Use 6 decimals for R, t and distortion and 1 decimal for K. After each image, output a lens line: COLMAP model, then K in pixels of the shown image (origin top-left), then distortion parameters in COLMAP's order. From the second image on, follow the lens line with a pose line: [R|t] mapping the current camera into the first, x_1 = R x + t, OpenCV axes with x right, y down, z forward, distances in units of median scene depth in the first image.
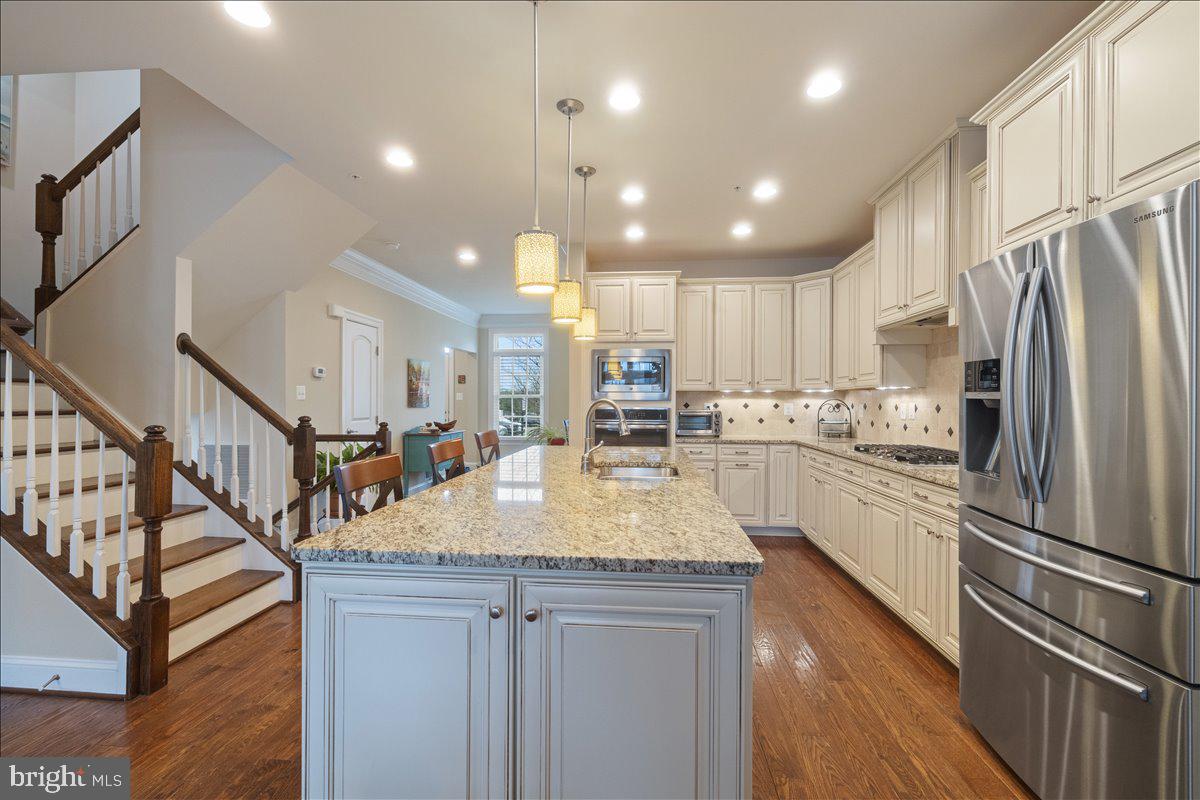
lens RADIAL K [[532.7, 0, 601.0], [0, 532.7, 400.9], [0, 0, 1]] dist [0.001313, 0.000903]
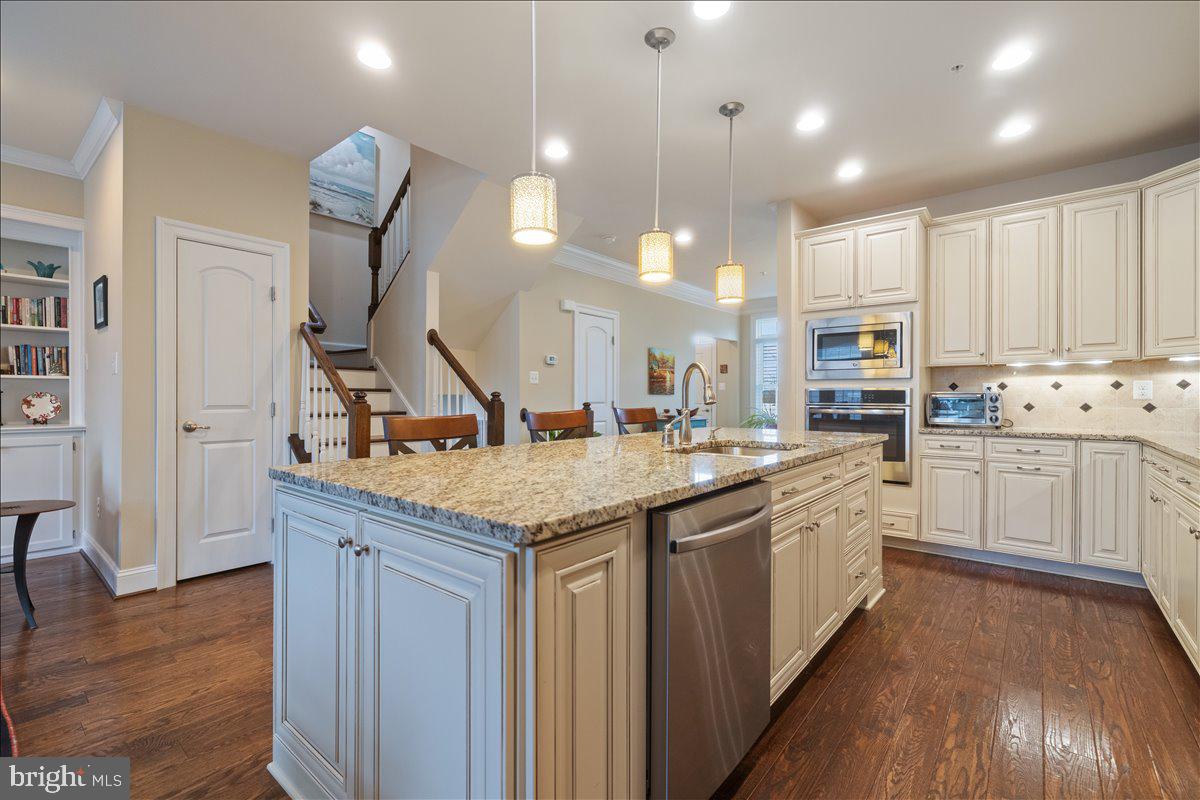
lens RADIAL K [[532.7, 0, 591.7], [0, 532.7, 399.1], [0, 0, 1]] dist [0.001313, 0.000903]
pose [[0.823682, 0.000346, -0.567051, 0.192057], [-0.000193, 1.000000, 0.000329, 0.029956], [0.567051, -0.000162, 0.823682, 0.105725]]
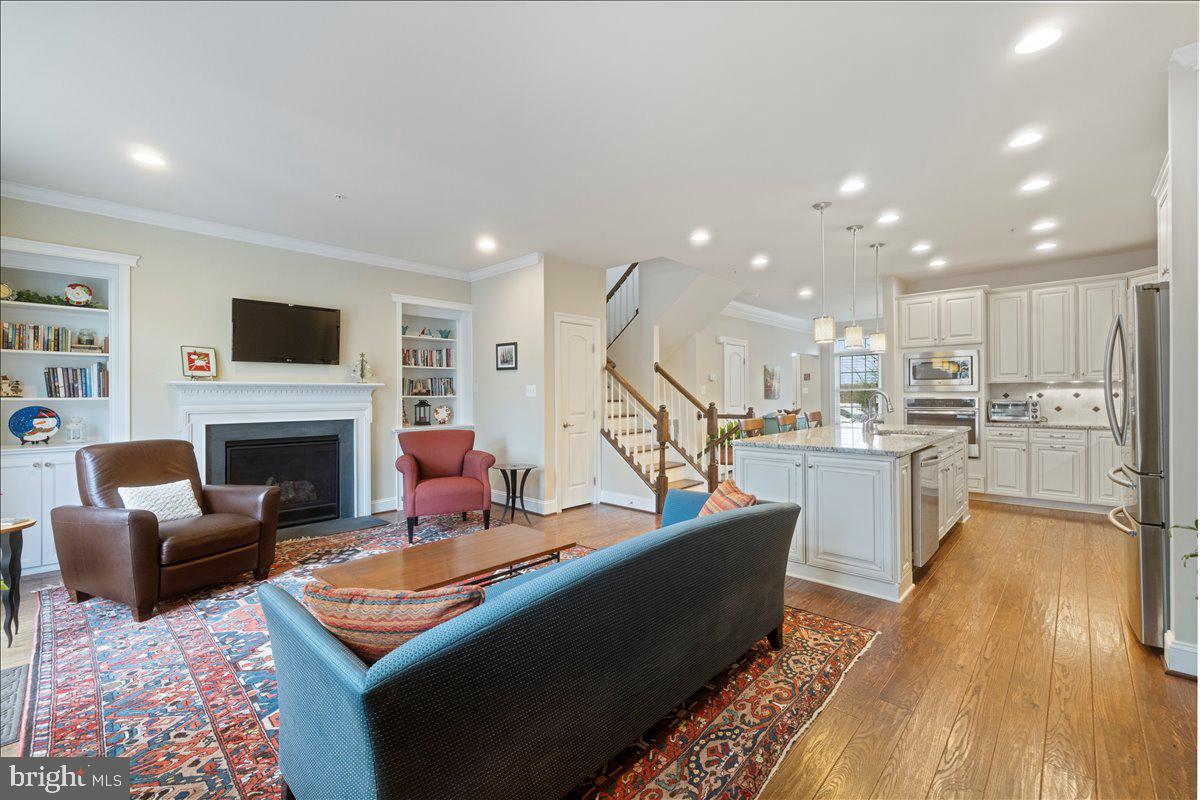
lens RADIAL K [[497.9, 0, 596.0], [0, 497.9, 396.5], [0, 0, 1]] dist [0.001789, 0.001377]
pose [[0.782789, -0.008598, -0.622228, 0.158801], [0.010428, 0.999945, -0.000699, 0.002268], [0.622200, -0.005941, 0.782836, -0.454792]]
